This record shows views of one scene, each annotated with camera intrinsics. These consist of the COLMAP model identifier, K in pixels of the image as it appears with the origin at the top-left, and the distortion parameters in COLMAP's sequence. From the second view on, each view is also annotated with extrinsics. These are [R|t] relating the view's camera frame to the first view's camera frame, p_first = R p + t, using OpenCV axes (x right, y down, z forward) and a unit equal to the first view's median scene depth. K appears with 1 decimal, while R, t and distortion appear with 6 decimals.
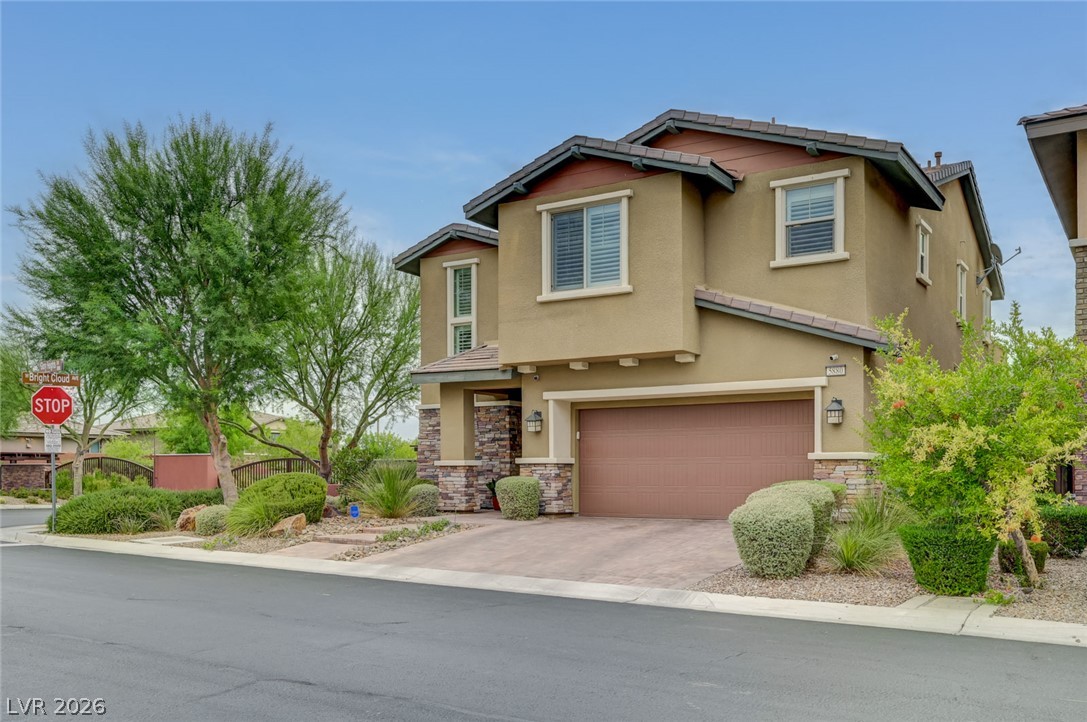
lens RADIAL K [[953.9, 0, 546.6], [0, 953.9, 363.0], [0, 0, 1]] dist [0.003377, -0.013298]
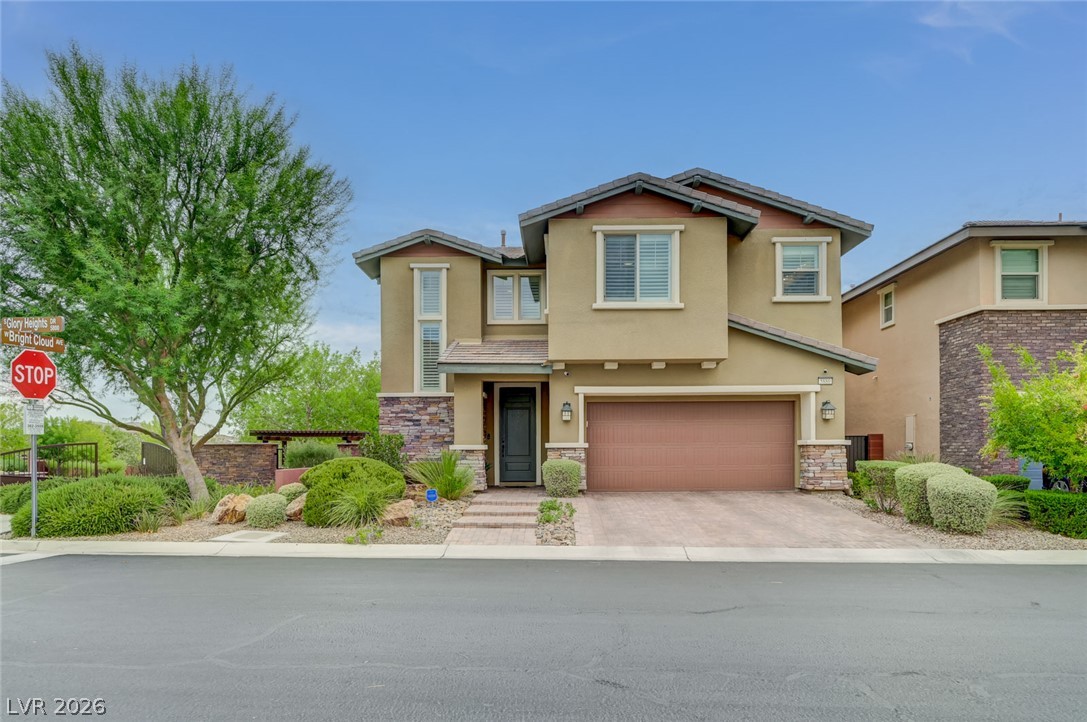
lens RADIAL K [[681.4, 0, 547.1], [0, 681.4, 384.9], [0, 0, 1]] dist [-0.013566, 0.003944]
pose [[0.848000, 0.047103, 0.527899, -0.488611], [-0.055511, 0.998458, 0.000082, 0.031524], [-0.527081, -0.029374, 0.849307, 0.324785]]
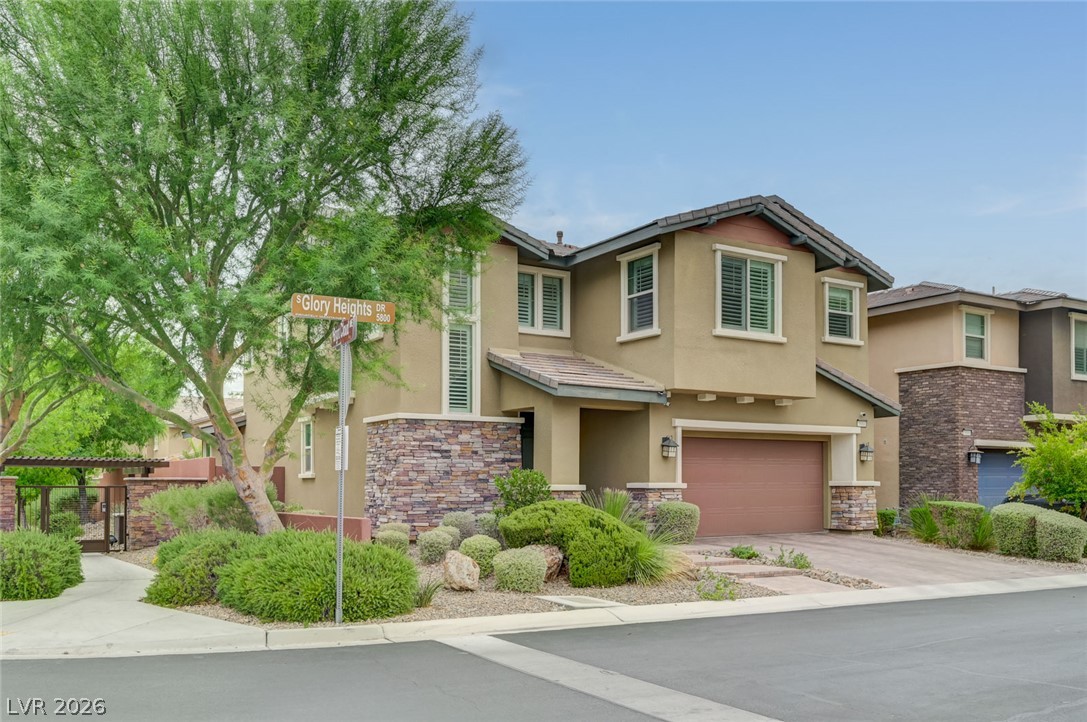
lens RADIAL K [[951.3, 0, 542.3], [0, 951.3, 370.7], [0, 0, 1]] dist [-0.010220, -0.003522]
pose [[0.416956, 0.108116, 0.902473, -1.030774], [-0.101862, 0.992204, -0.071804, 0.069815], [-0.903201, -0.061989, 0.424719, 0.724797]]
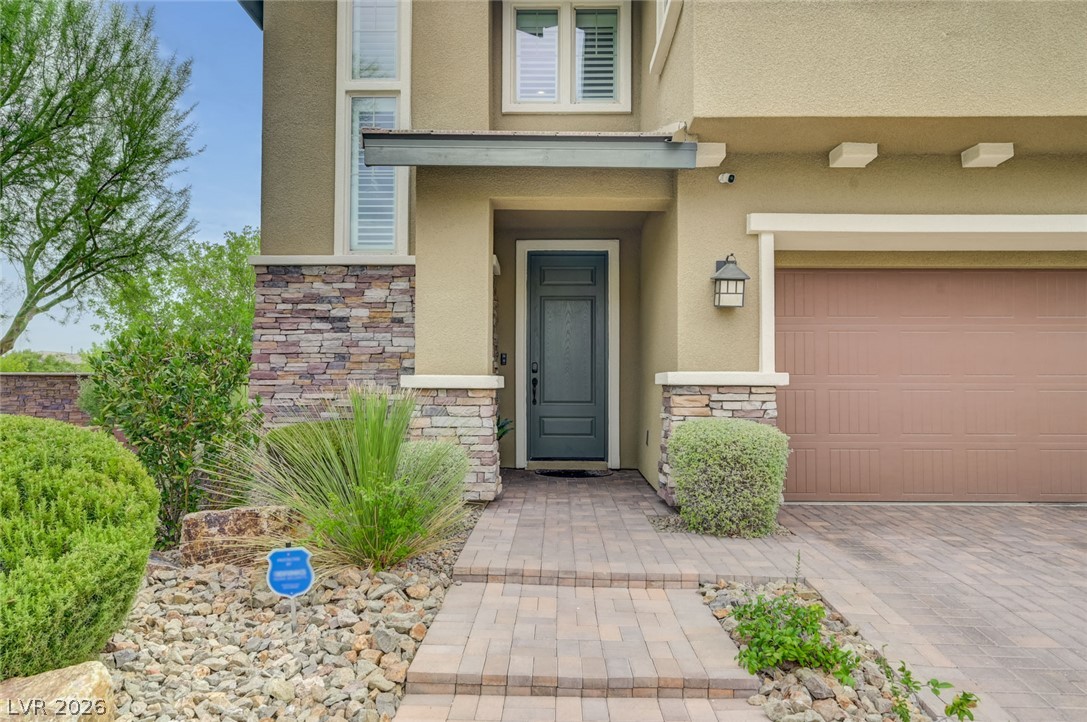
lens RADIAL K [[689.0, 0, 551.4], [0, 689.0, 351.0], [0, 0, 1]] dist [-0.007982, 0.000837]
pose [[0.849714, 0.033567, 0.526175, -0.240987], [-0.065446, 0.996968, 0.042089, 0.086199], [-0.523167, -0.070200, 0.849334, 0.818484]]
